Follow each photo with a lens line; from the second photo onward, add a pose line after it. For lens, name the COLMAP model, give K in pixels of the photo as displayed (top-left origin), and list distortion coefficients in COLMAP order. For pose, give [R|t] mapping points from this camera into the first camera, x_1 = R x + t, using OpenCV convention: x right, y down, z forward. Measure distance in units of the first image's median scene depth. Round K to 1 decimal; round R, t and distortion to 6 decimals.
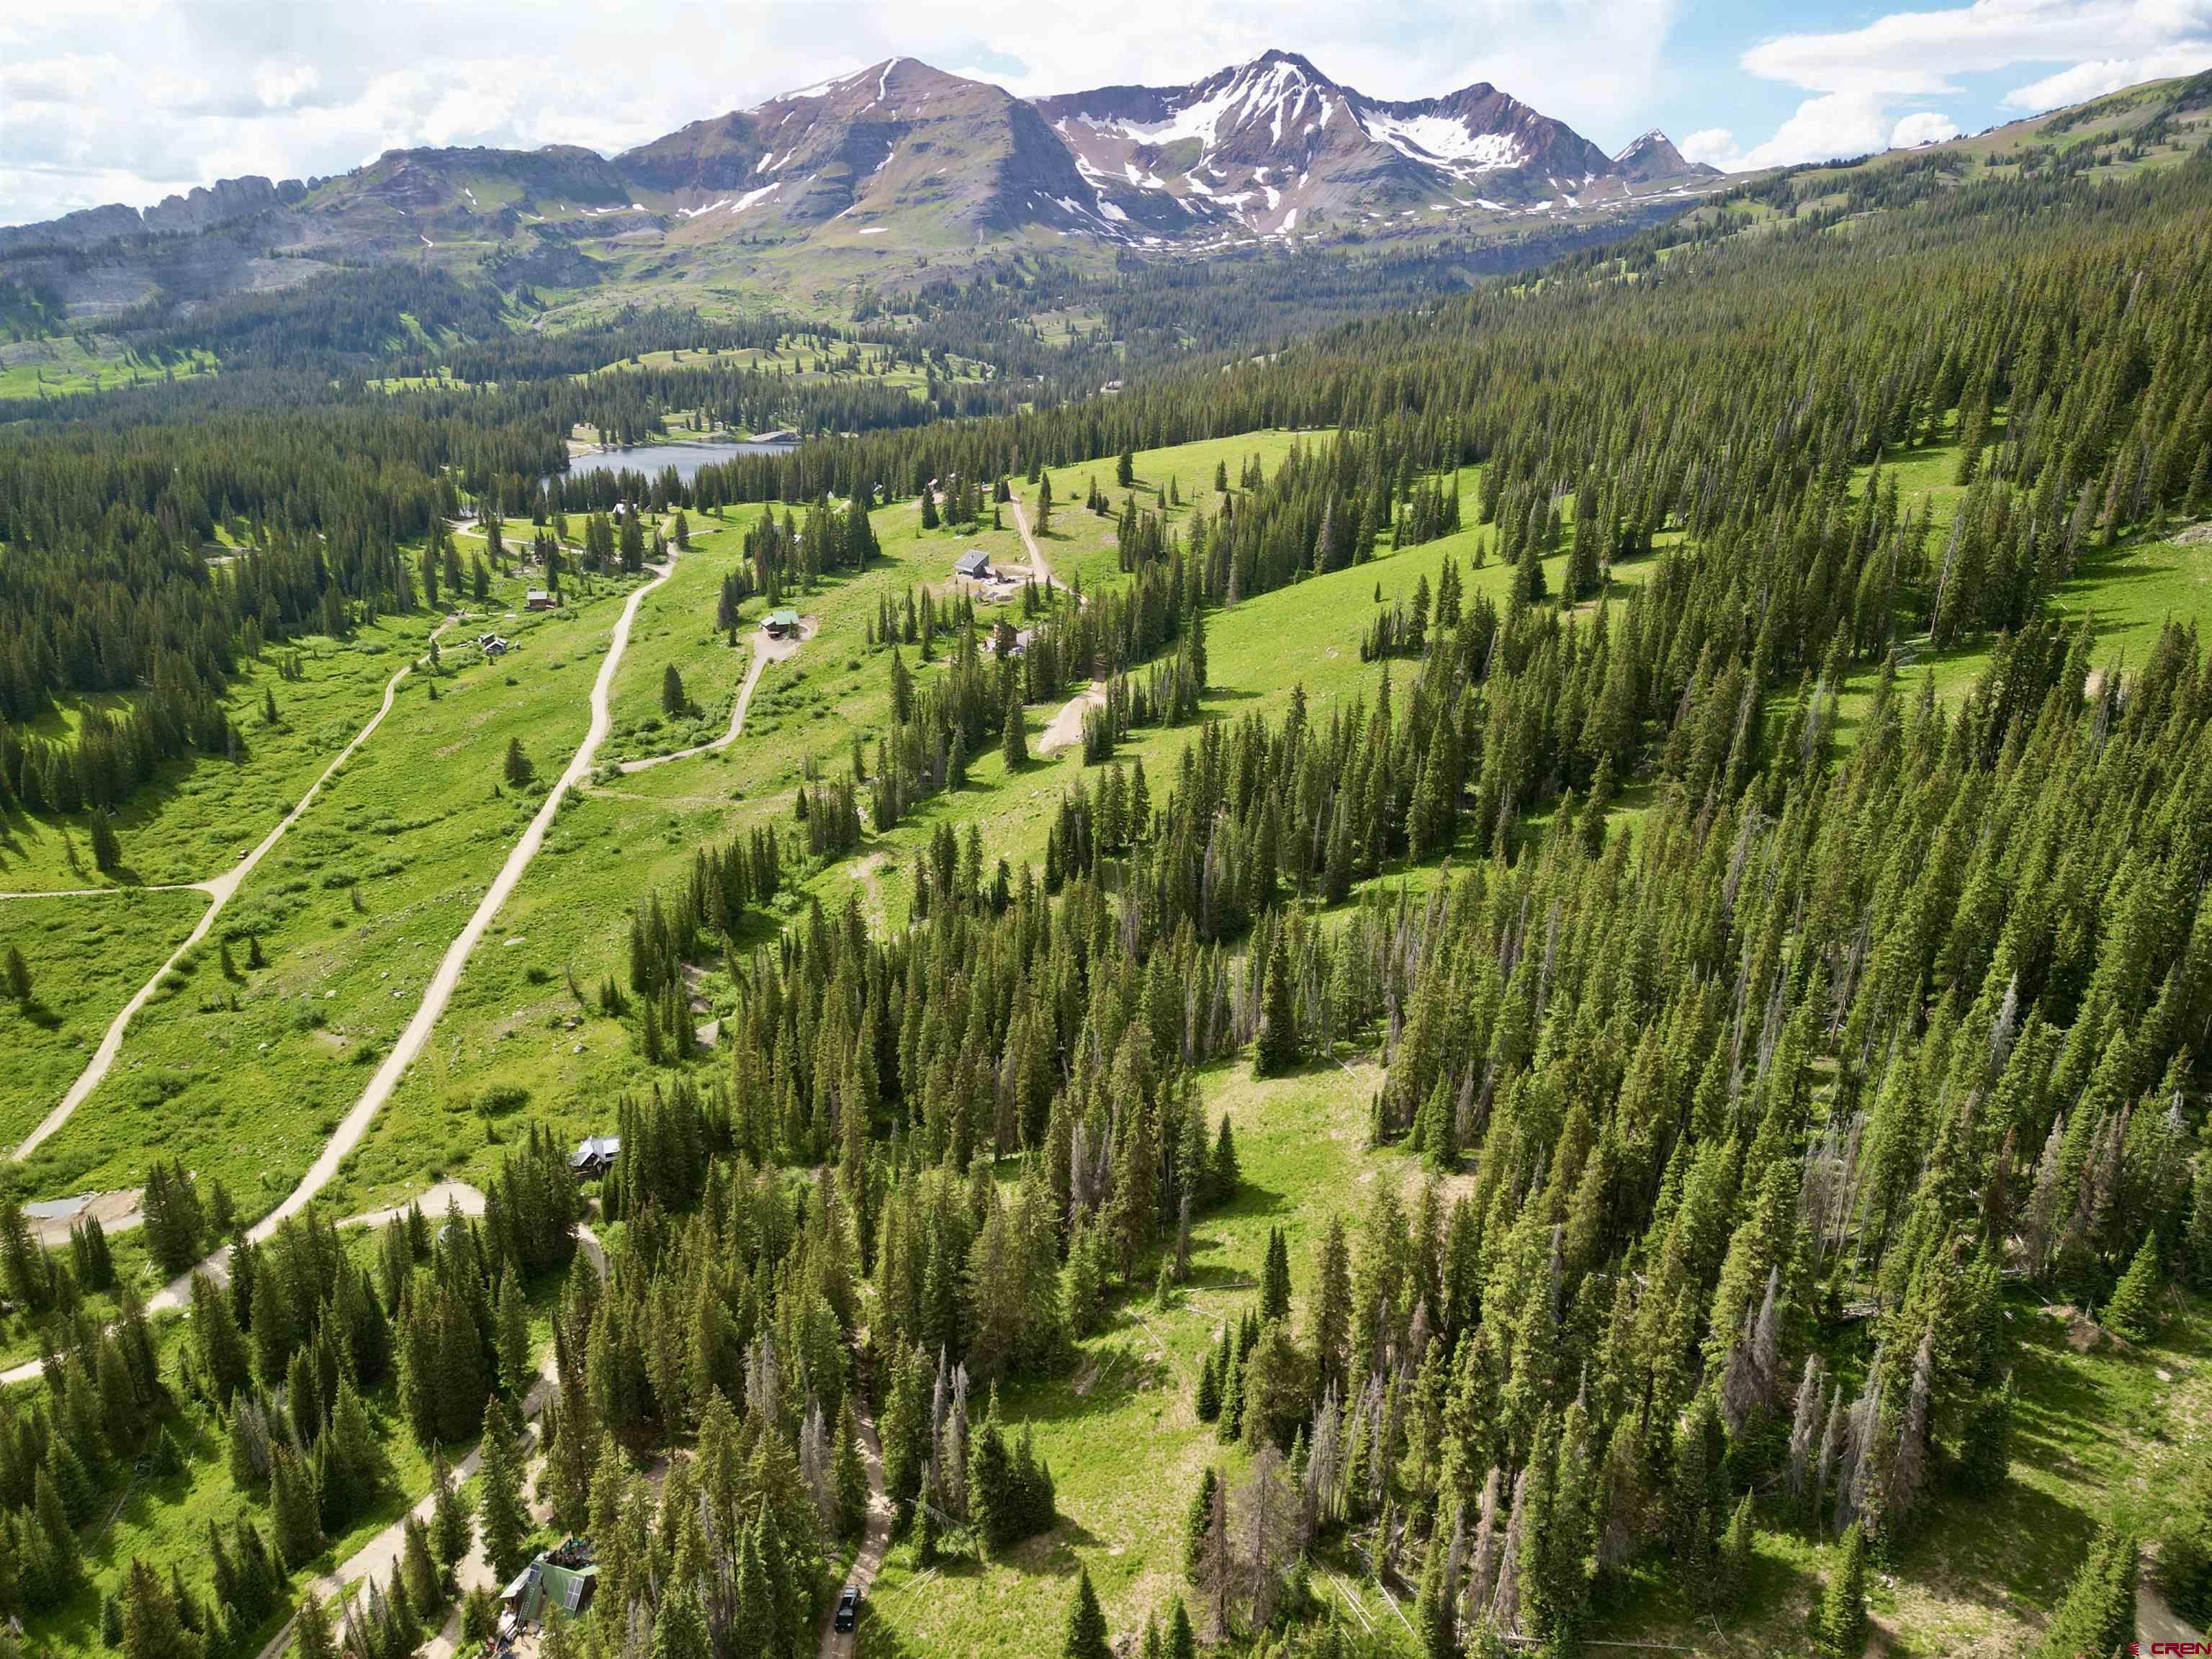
lens RADIAL K [[1547.2, 0, 1114.2], [0, 1547.2, 828.7], [0, 0, 1]] dist [0.078764, -0.073183]
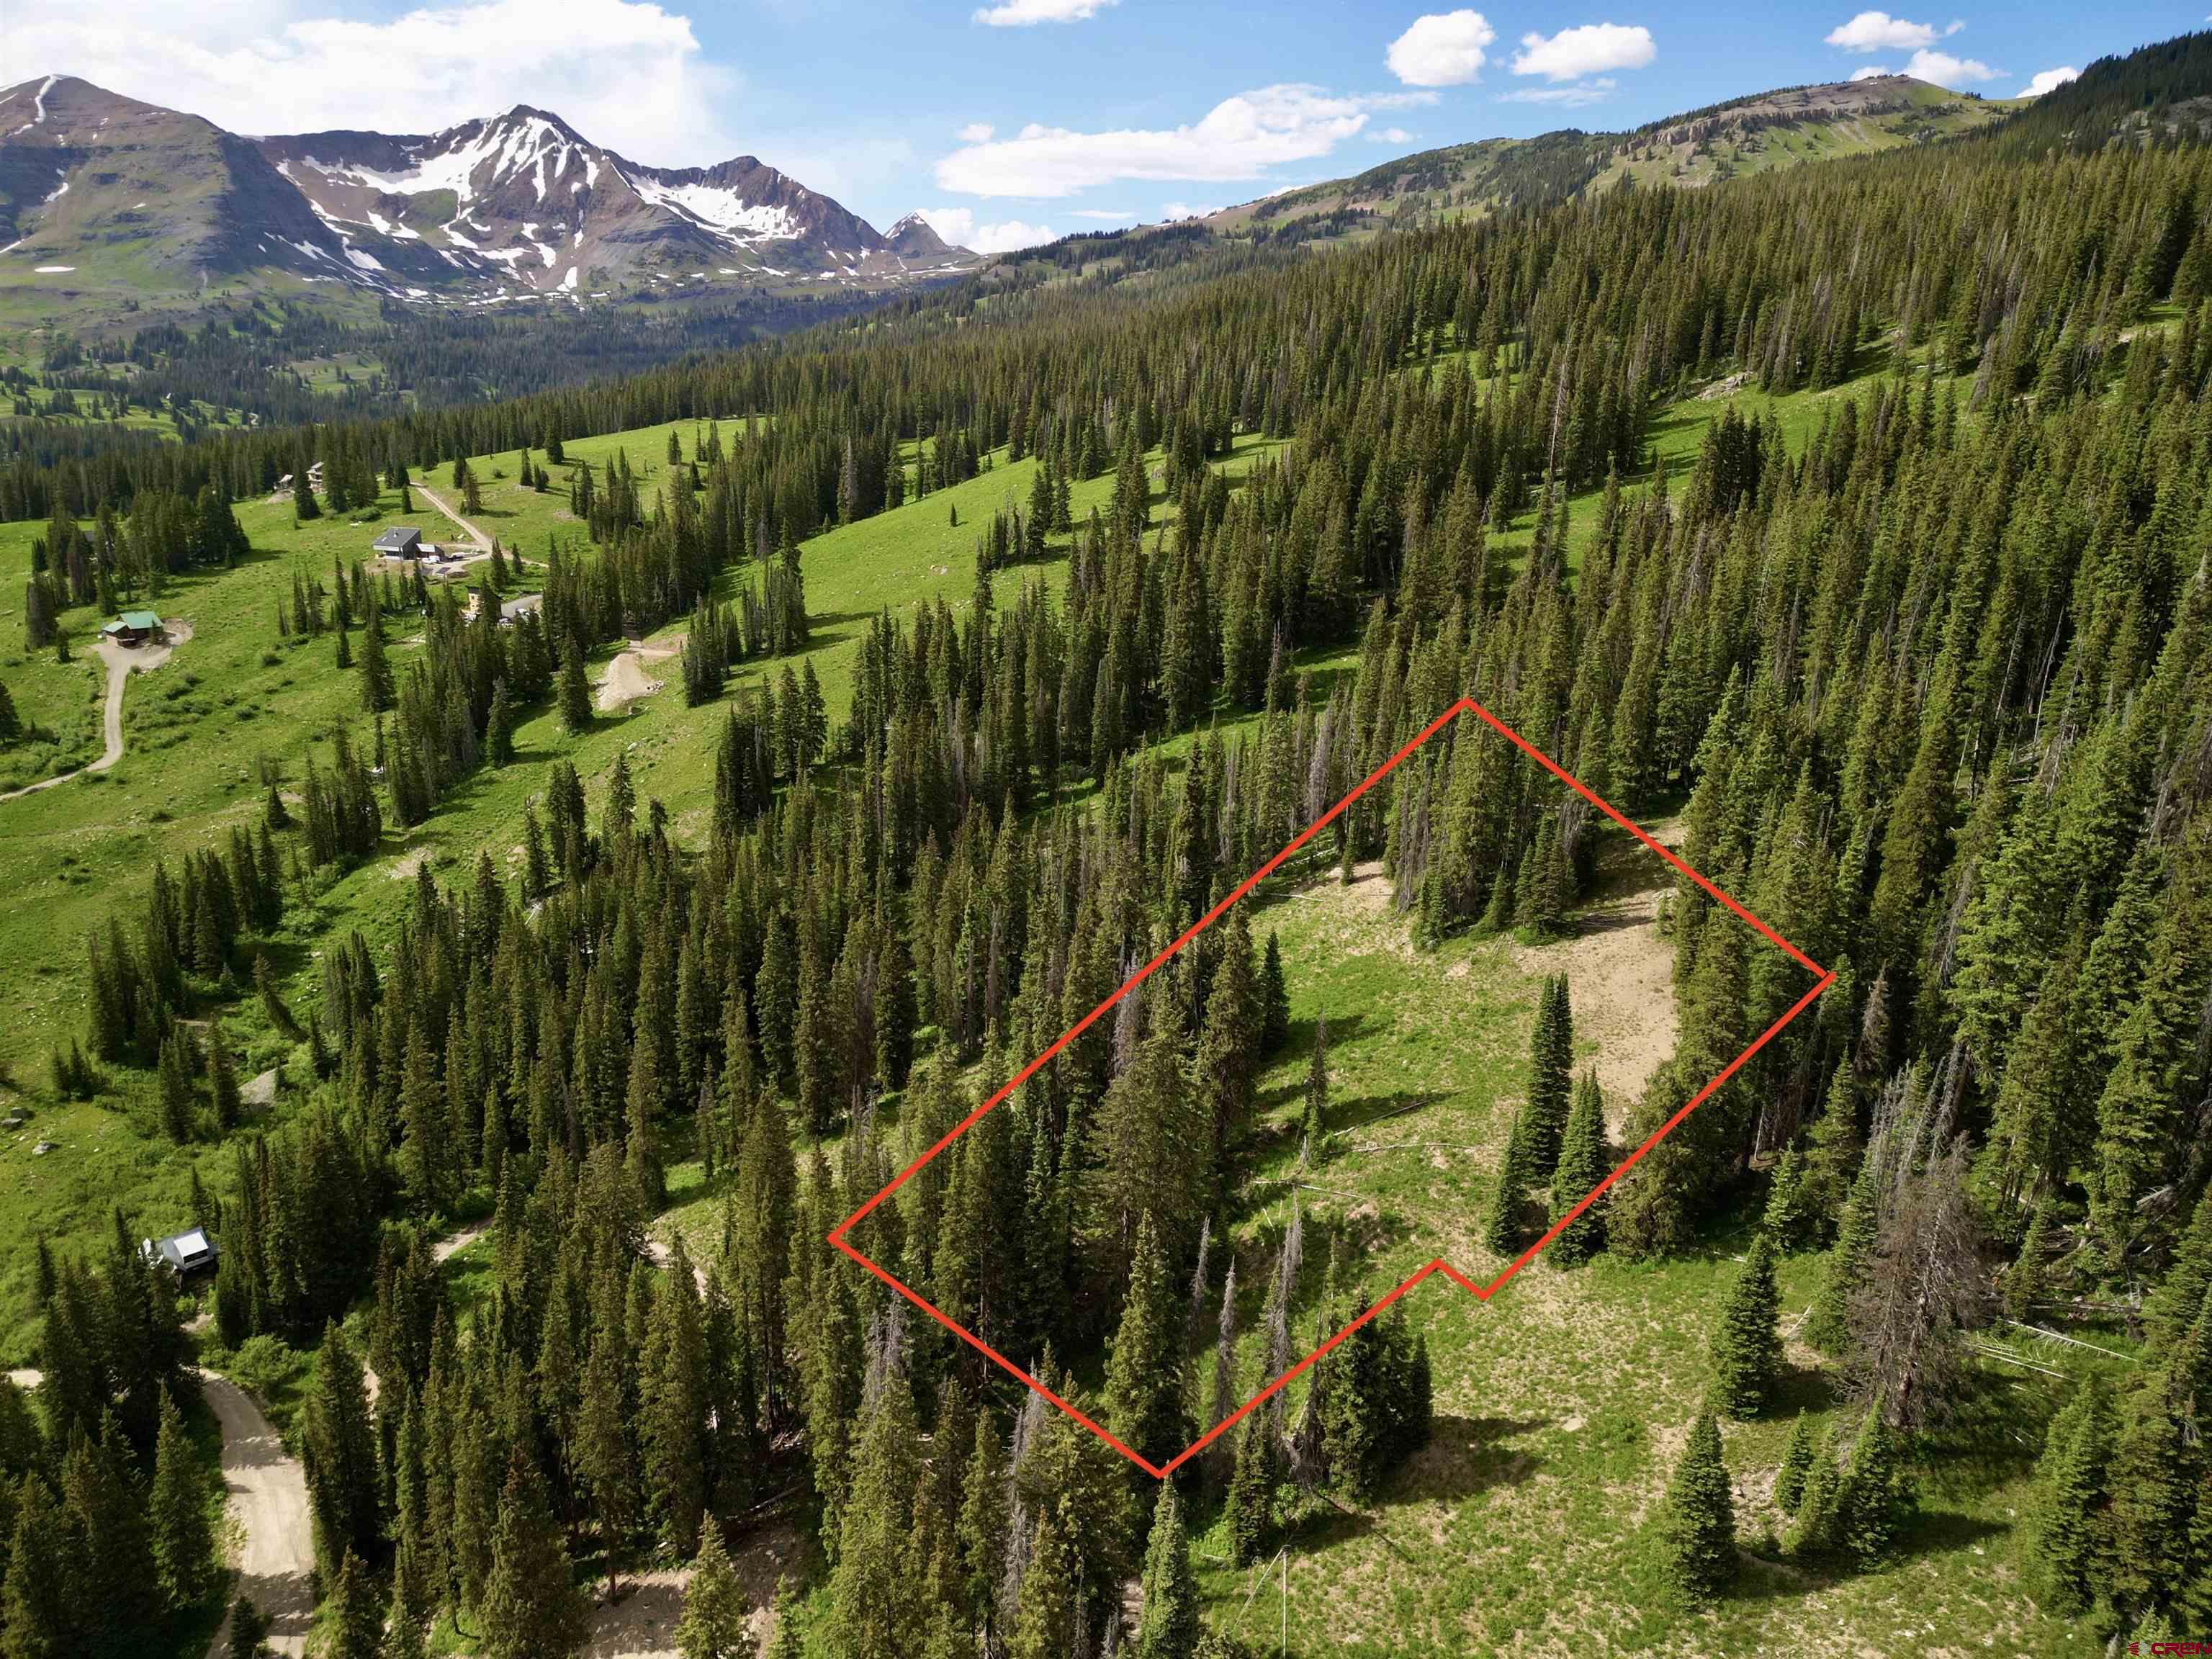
lens RADIAL K [[1547.2, 0, 1114.2], [0, 1547.2, 828.7], [0, 0, 1]] dist [0.078764, -0.073183]
pose [[0.905250, -0.119475, 0.407735, -0.093866], [0.139499, 0.990028, -0.019617, 0.041483], [-0.401325, 0.074637, 0.912889, 0.095801]]
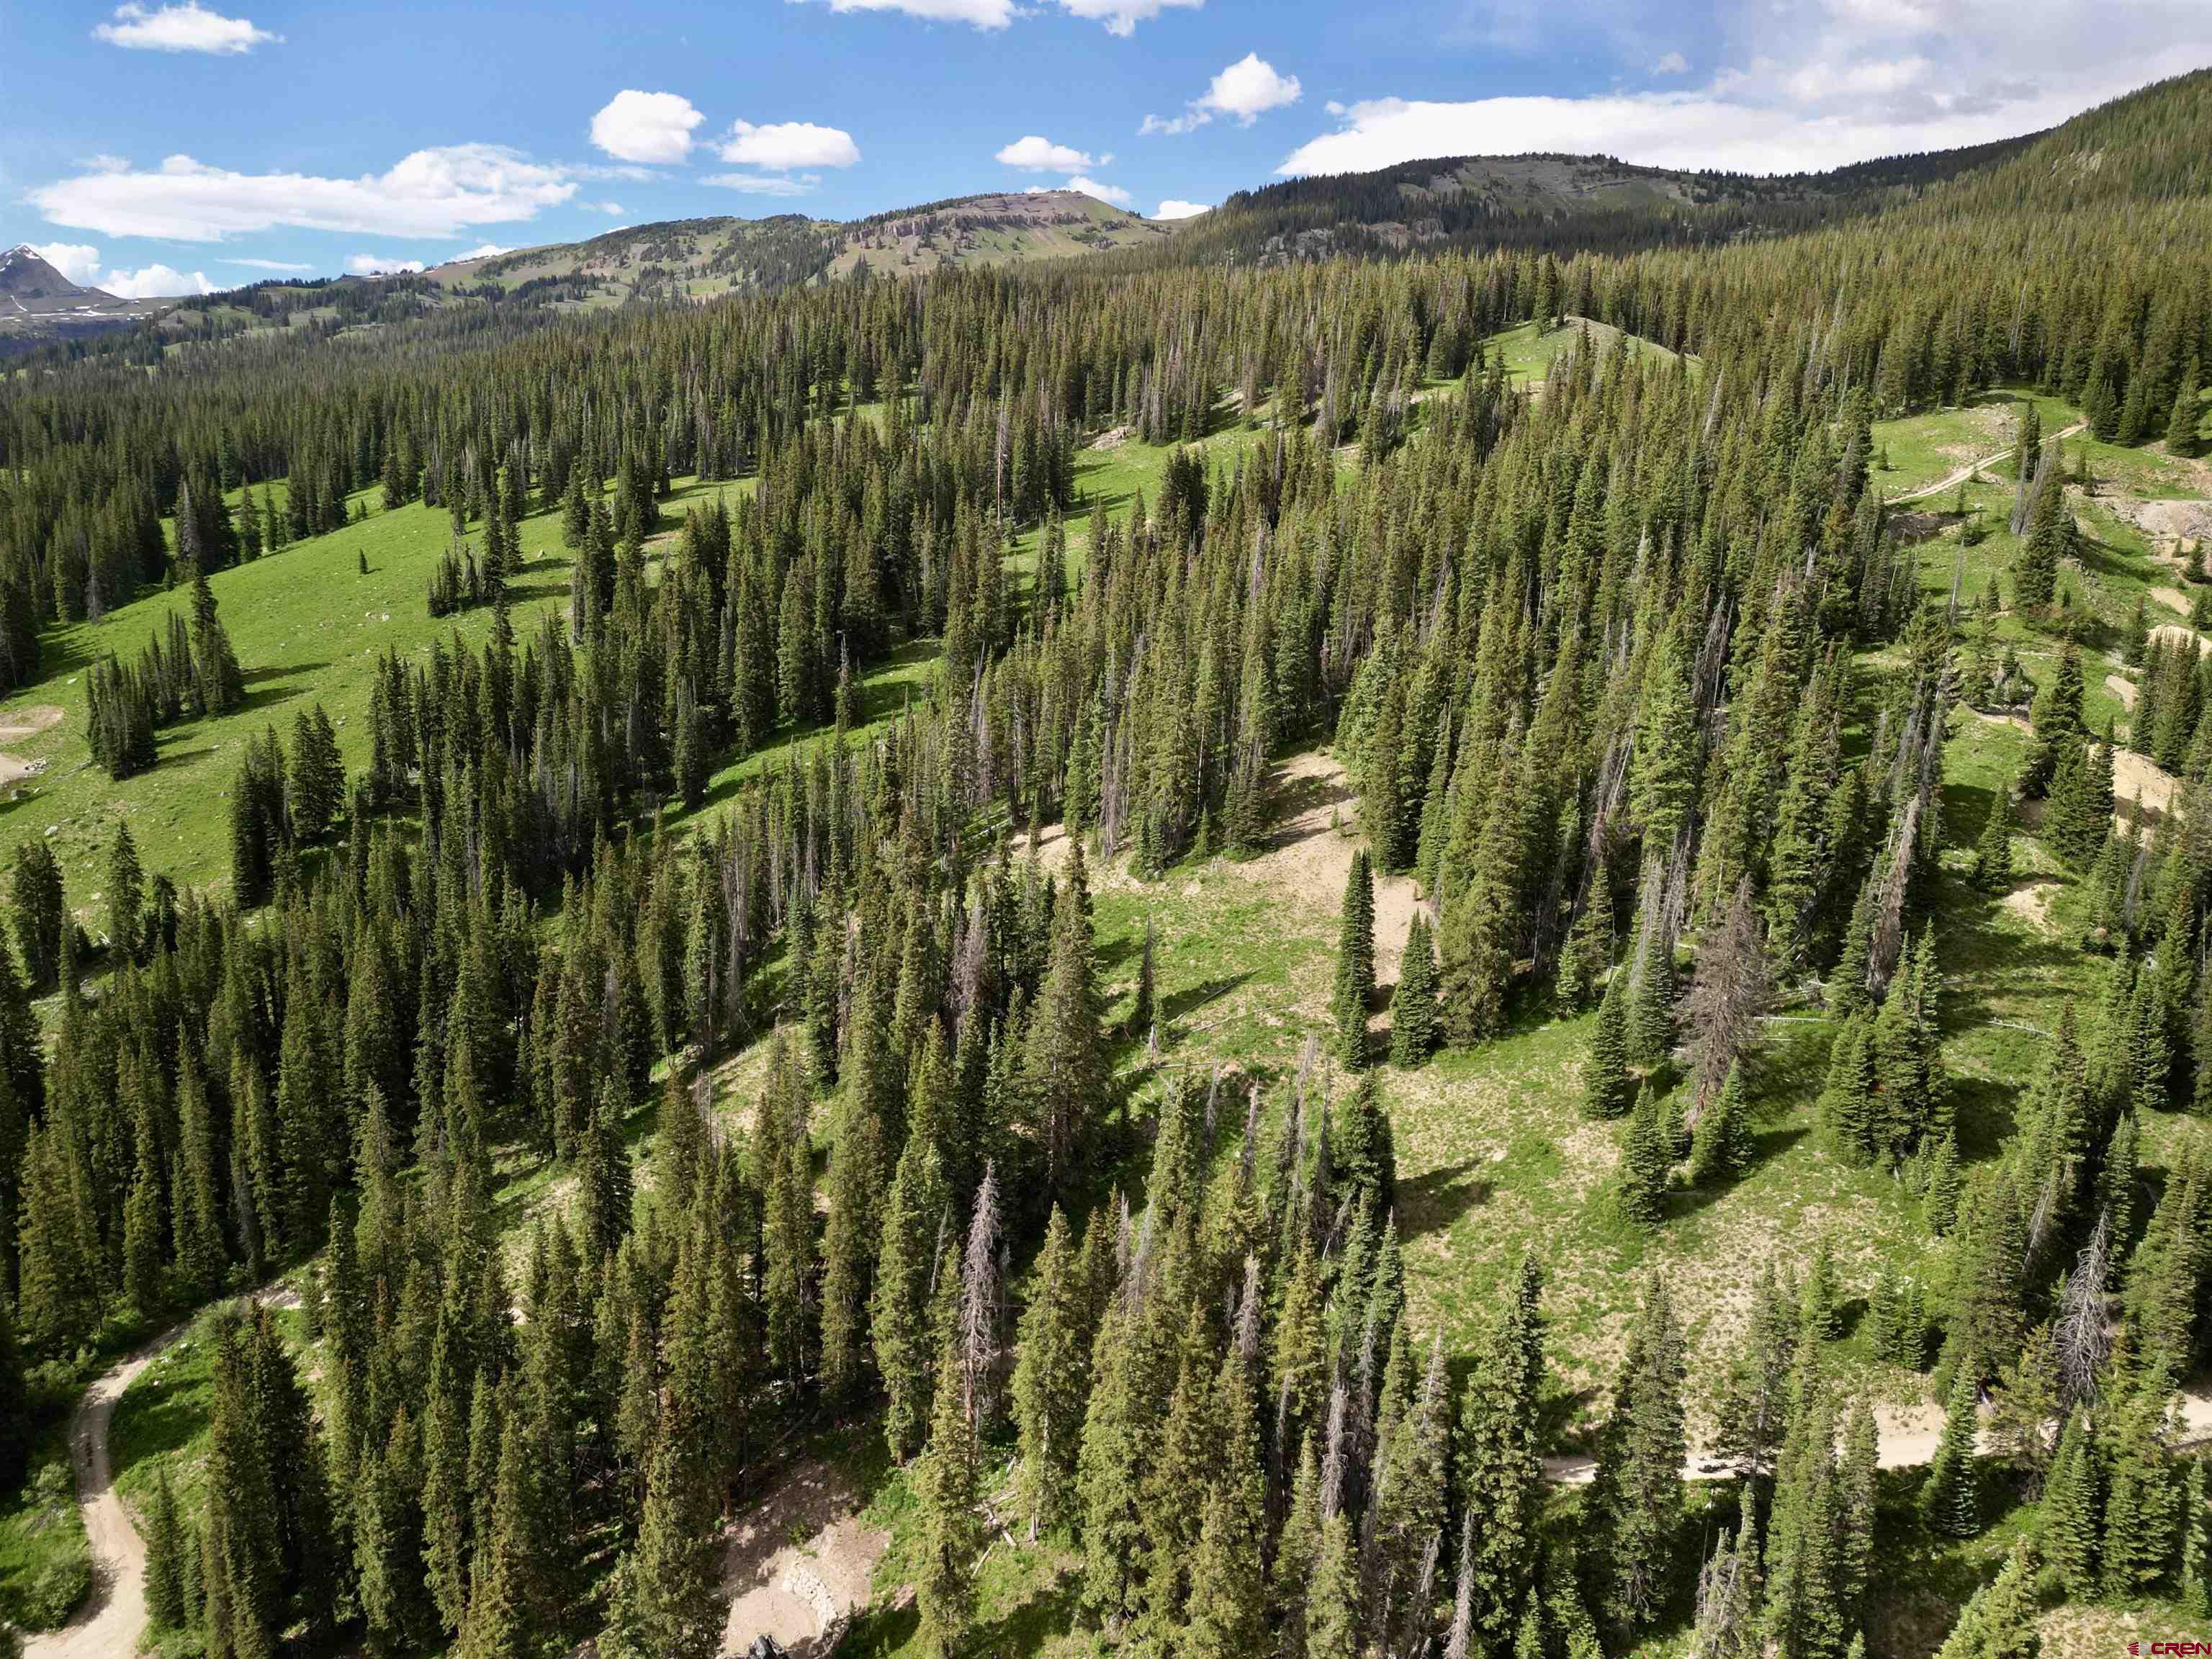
lens RADIAL K [[1547.2, 0, 1114.2], [0, 1547.2, 828.7], [0, 0, 1]] dist [0.078764, -0.073183]
pose [[0.615671, -0.181994, 0.766699, -0.172793], [0.250945, 0.967591, 0.028169, 0.043447], [-0.746977, 0.175056, 0.641389, 0.122184]]
